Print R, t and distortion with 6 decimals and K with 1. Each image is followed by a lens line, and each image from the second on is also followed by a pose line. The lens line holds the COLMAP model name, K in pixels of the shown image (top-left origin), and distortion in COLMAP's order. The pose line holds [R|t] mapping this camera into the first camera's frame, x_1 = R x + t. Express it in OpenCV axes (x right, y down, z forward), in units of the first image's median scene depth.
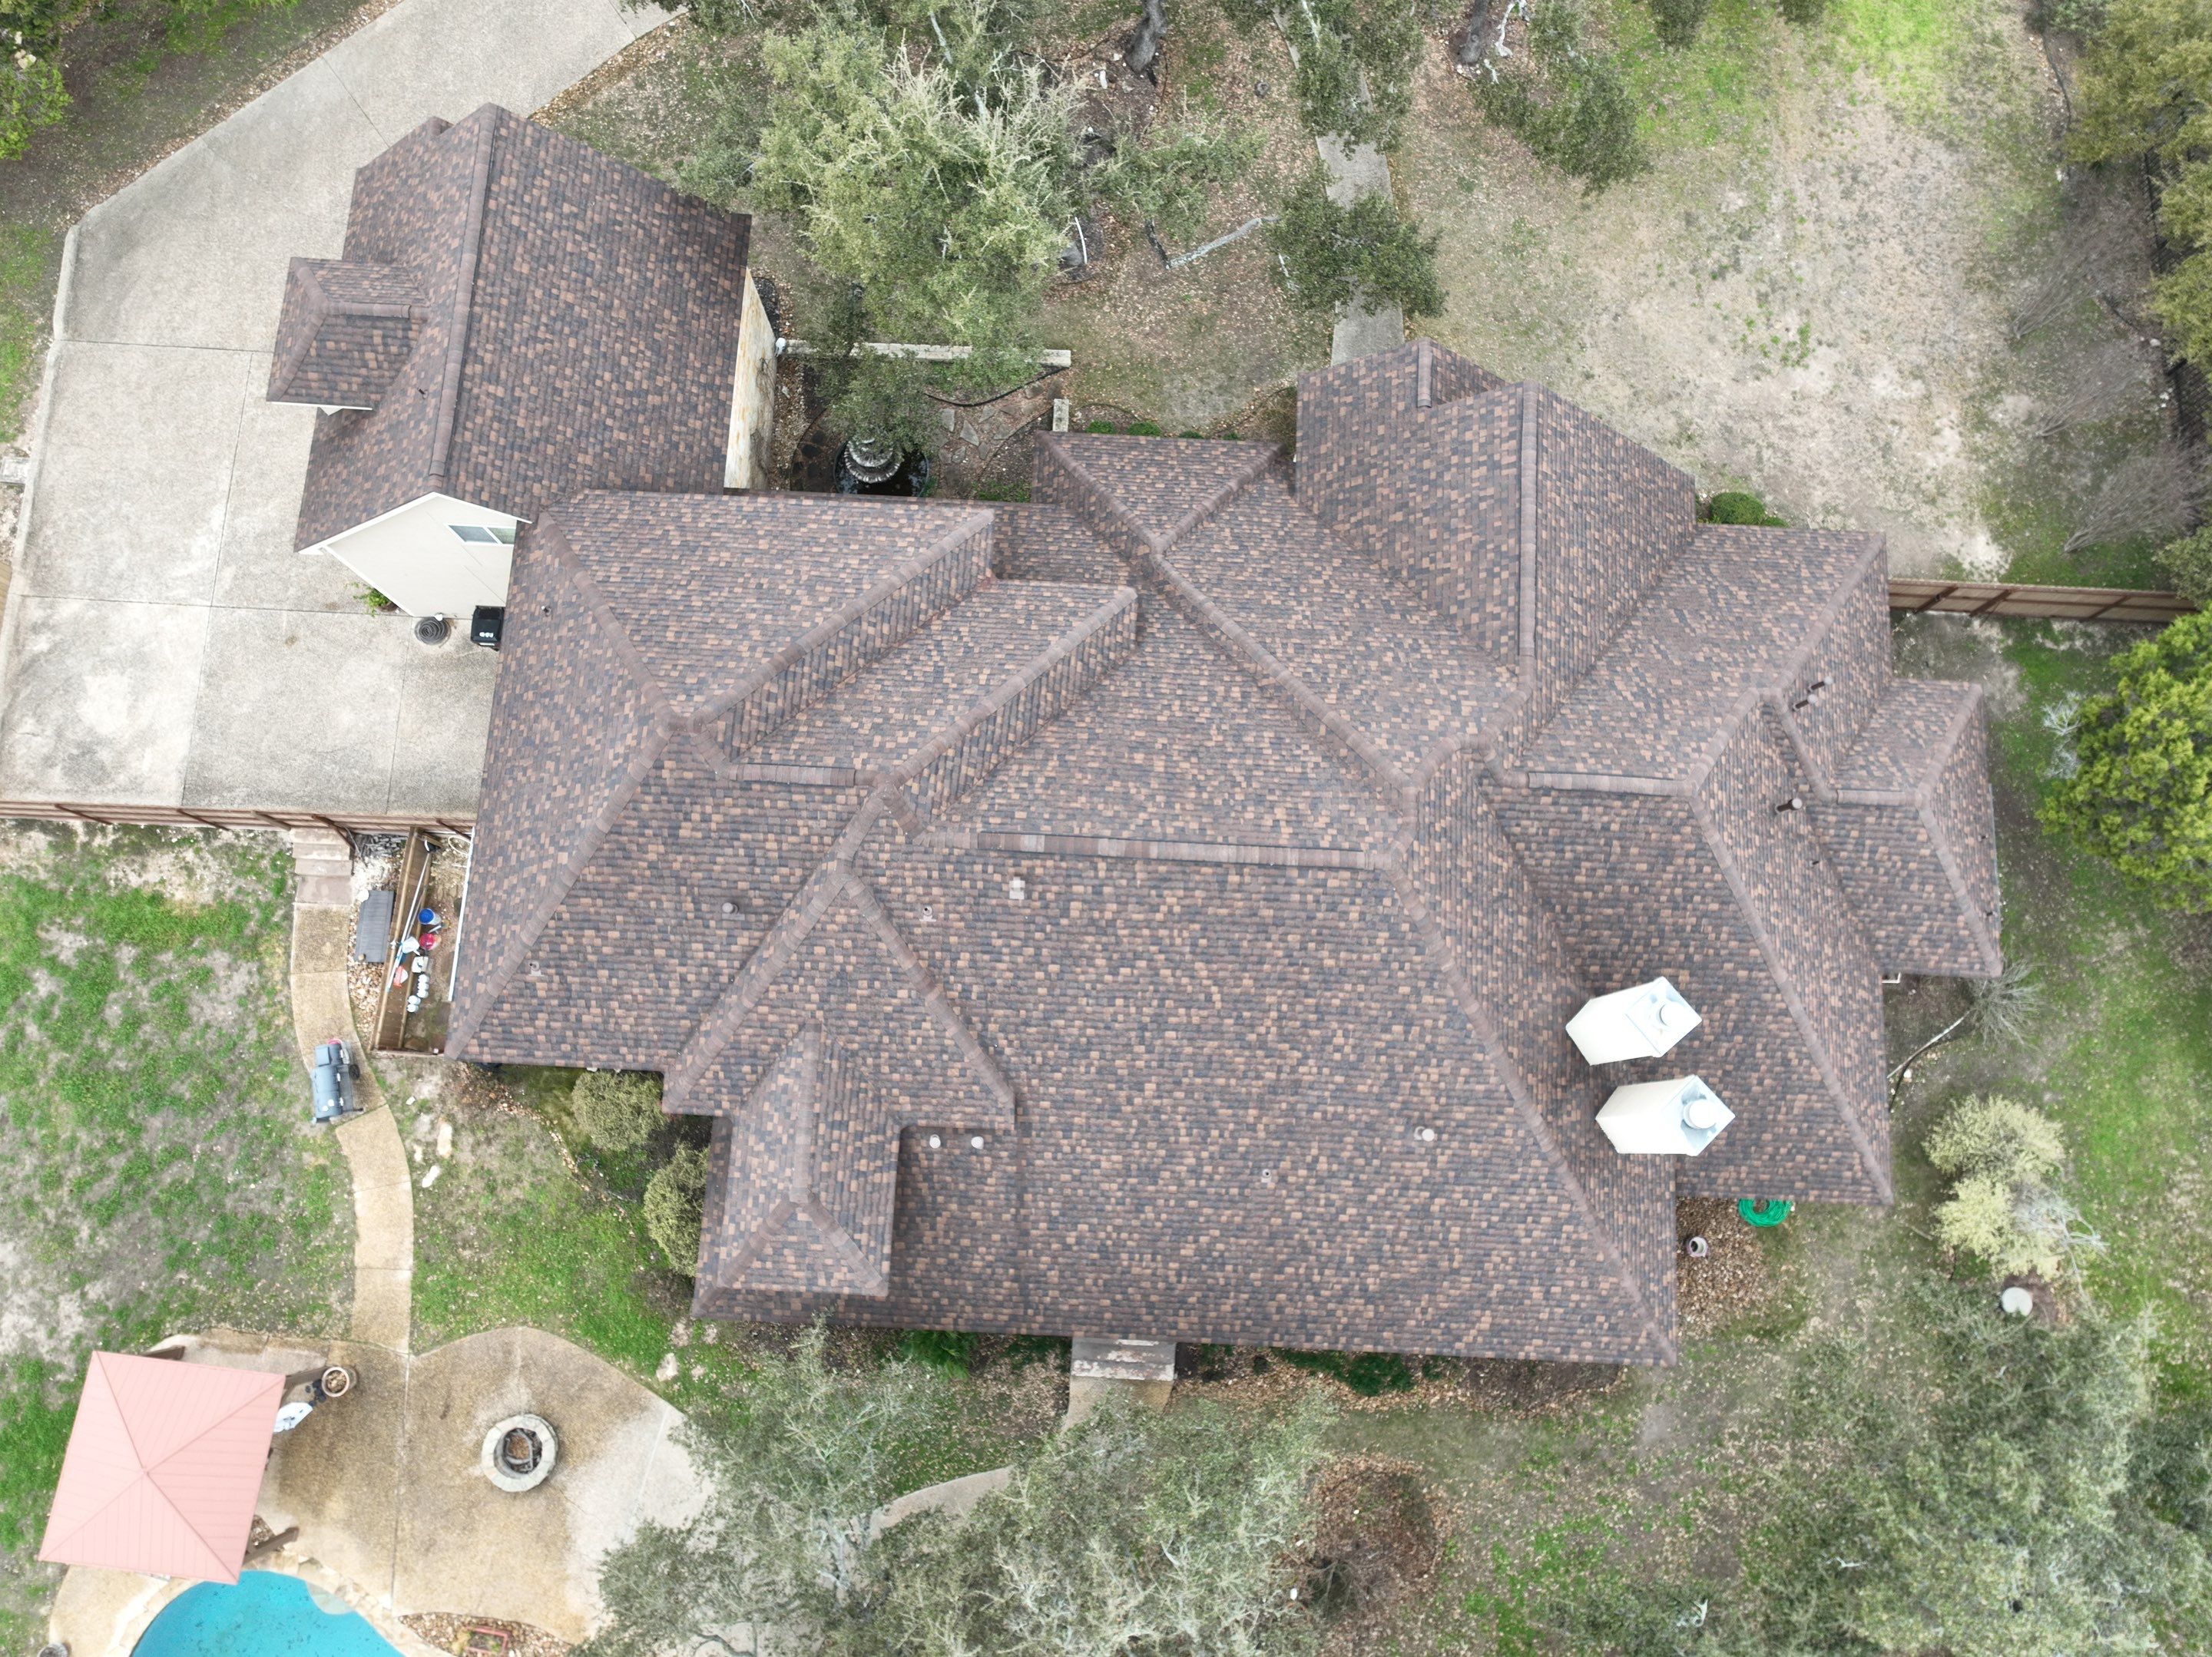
lens RADIAL K [[1560.1, 0, 1108.2], [0, 1560.1, 823.7], [0, 0, 1]] dist [0.009448, -0.004024]
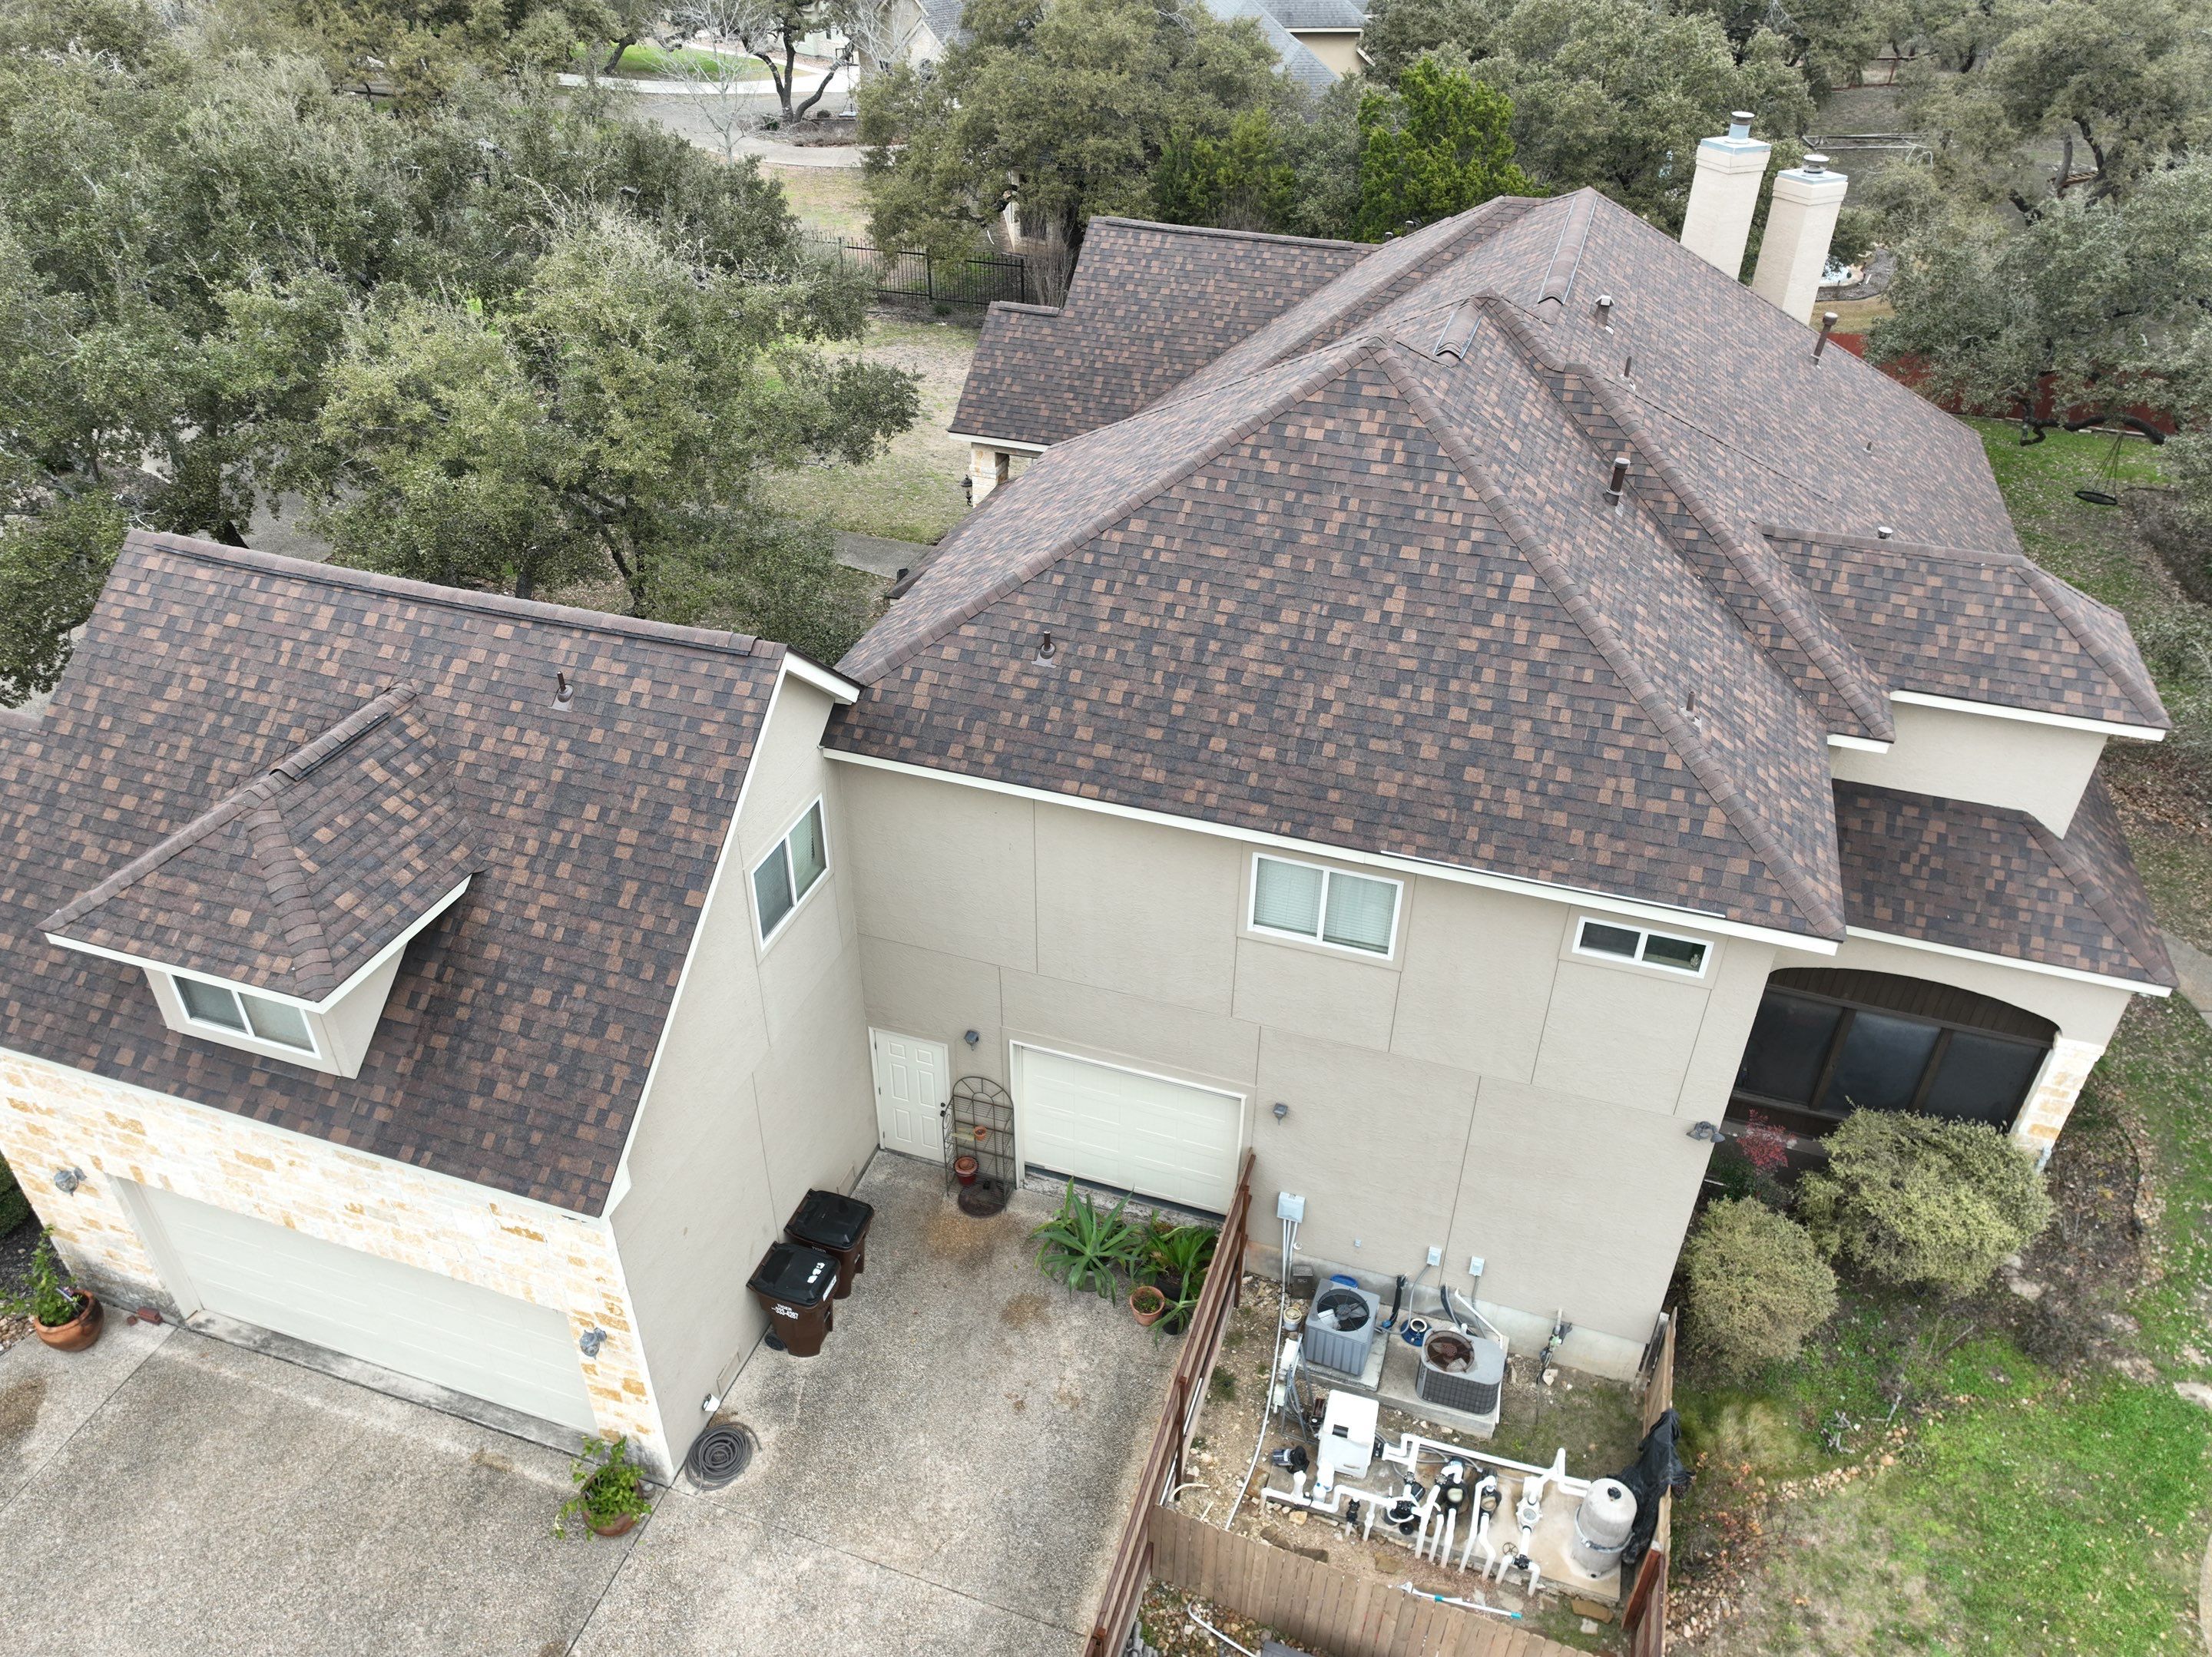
lens RADIAL K [[1560.1, 0, 1108.2], [0, 1560.1, 823.7], [0, 0, 1]] dist [0.009448, -0.004024]
pose [[0.266319, -0.553588, 0.789059, -0.883804], [0.942047, 0.322758, -0.091514, -0.041823], [-0.204014, 0.767703, 0.607463, 0.720966]]
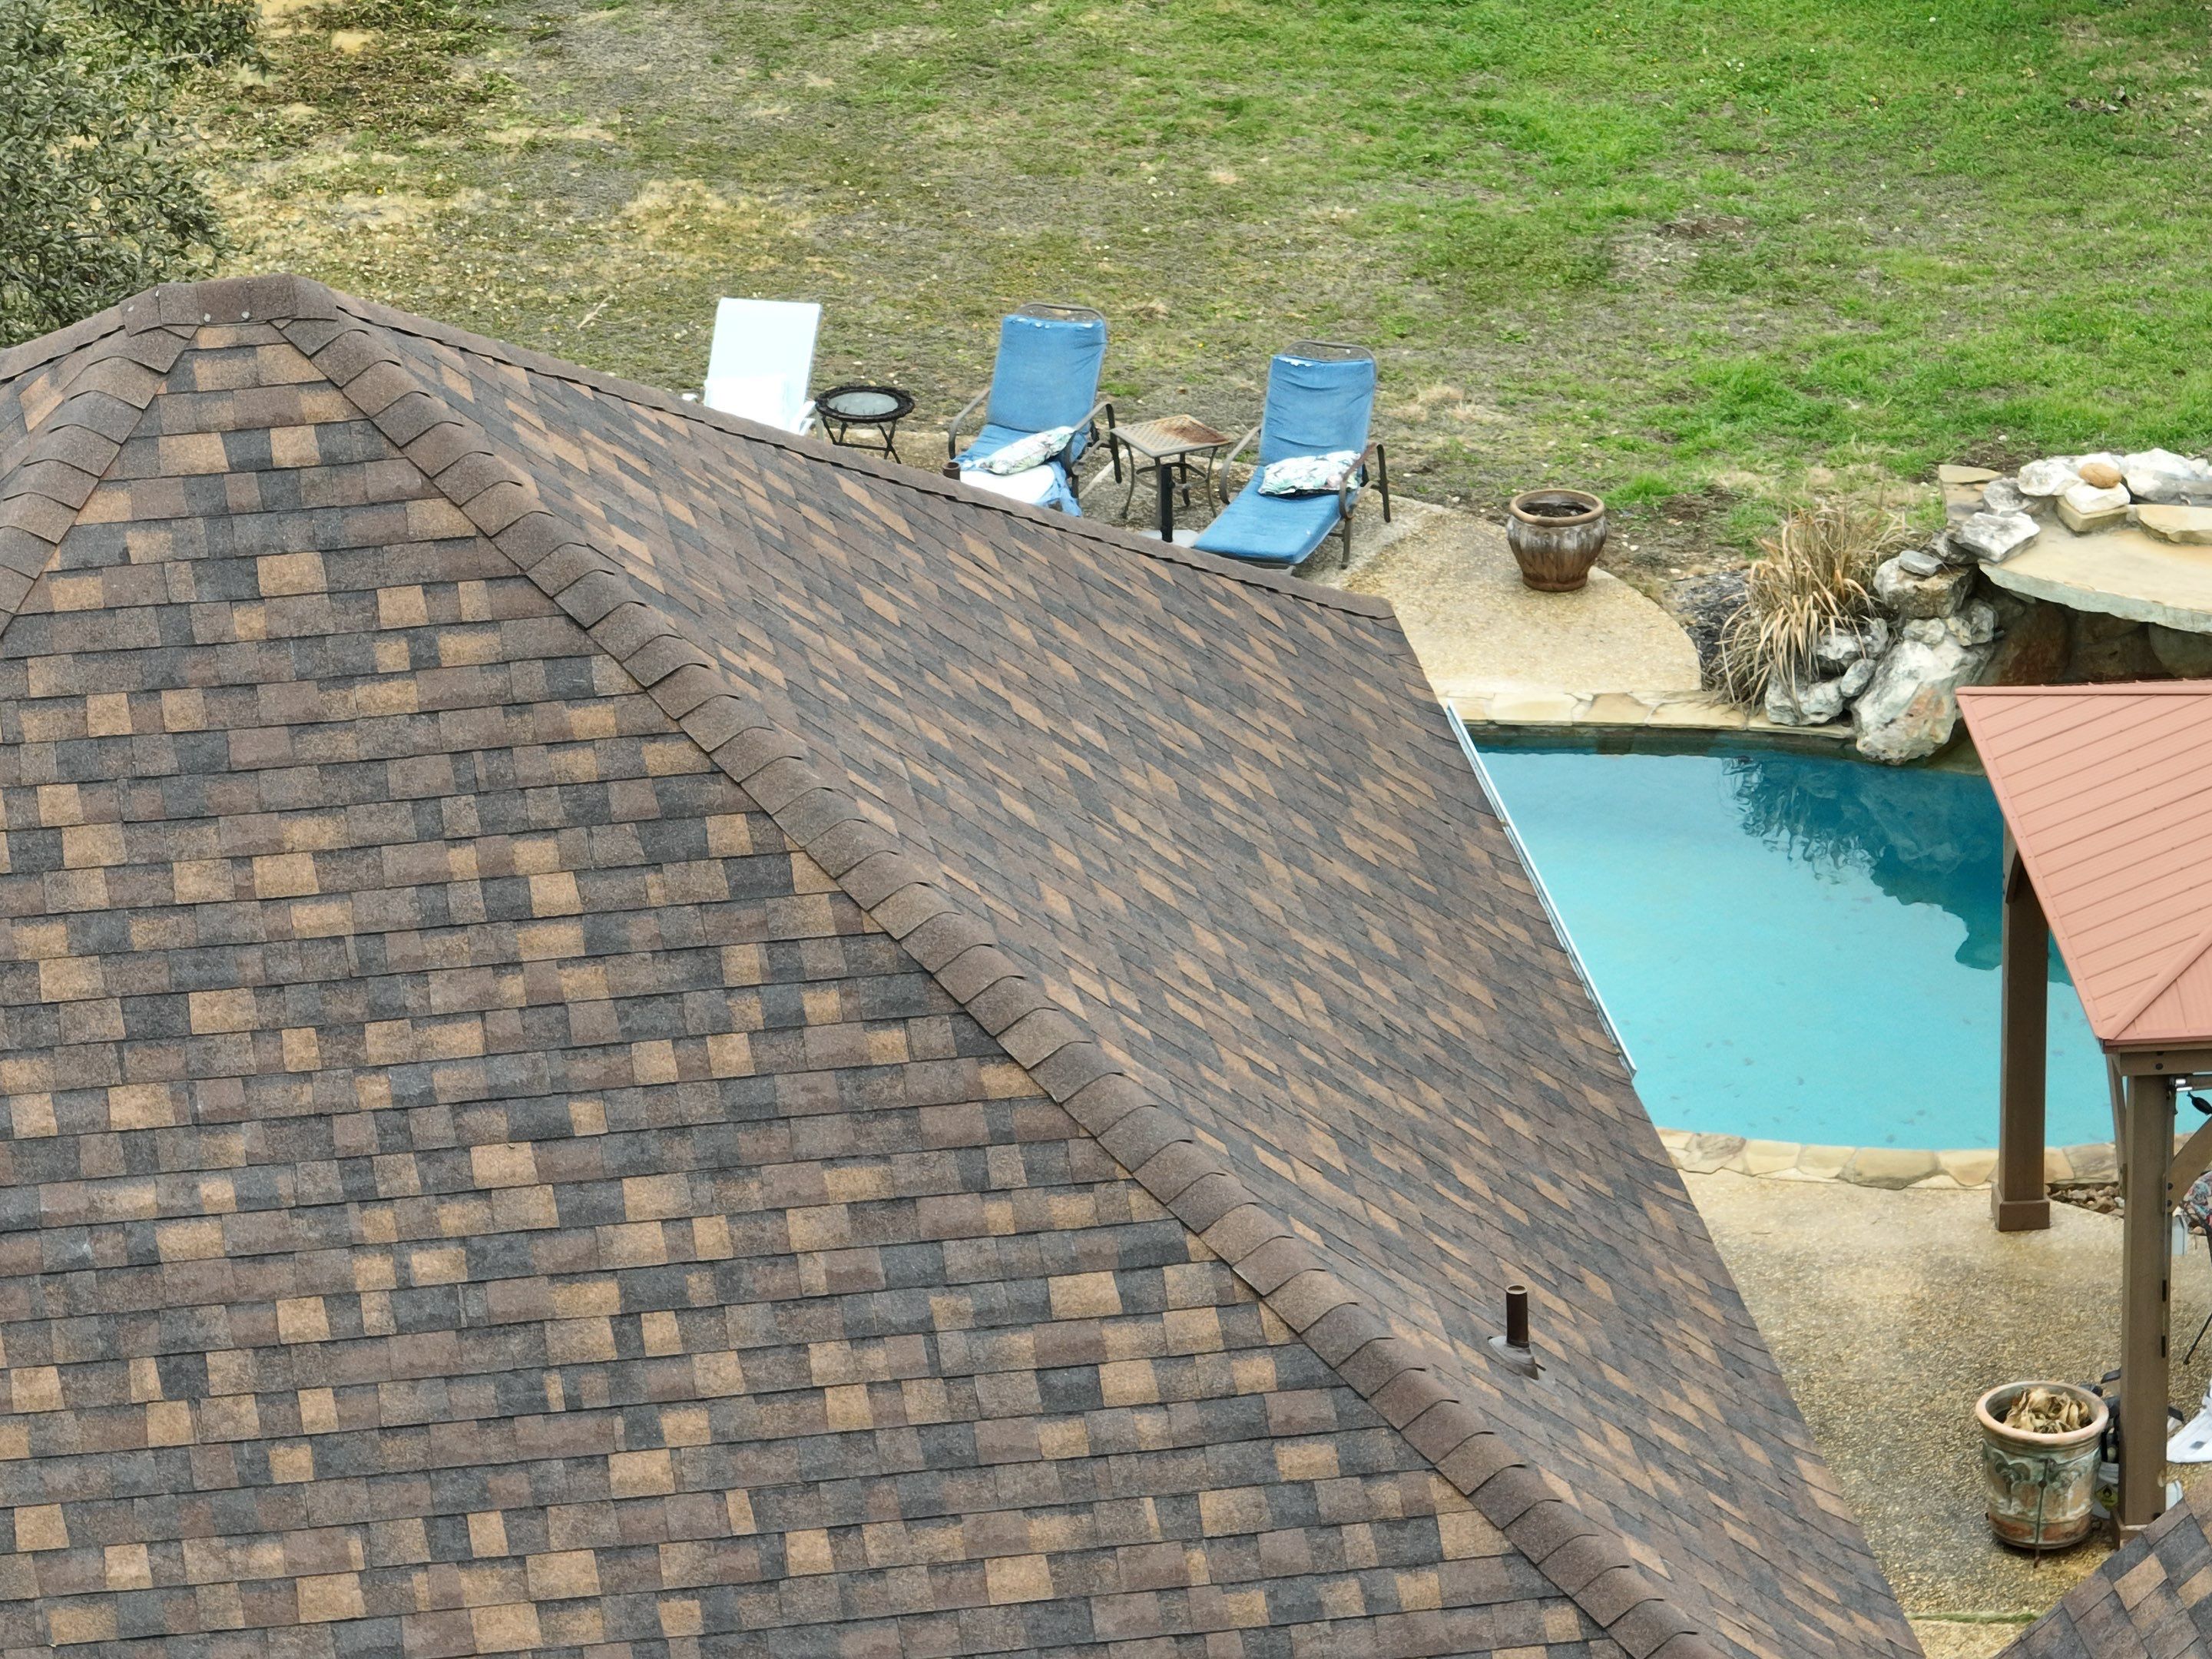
lens RADIAL K [[11834.7, 0, 1106.0], [0, 11834.7, 829.5], [0, 0, 1]] dist [-0.065750, -6.875687]
pose [[-0.975928, 0.092162, -0.197665, -0.085915], [-0.211901, -0.186247, 0.959380, -1.337182], [0.051604, 0.978171, 0.201293, 0.729746]]
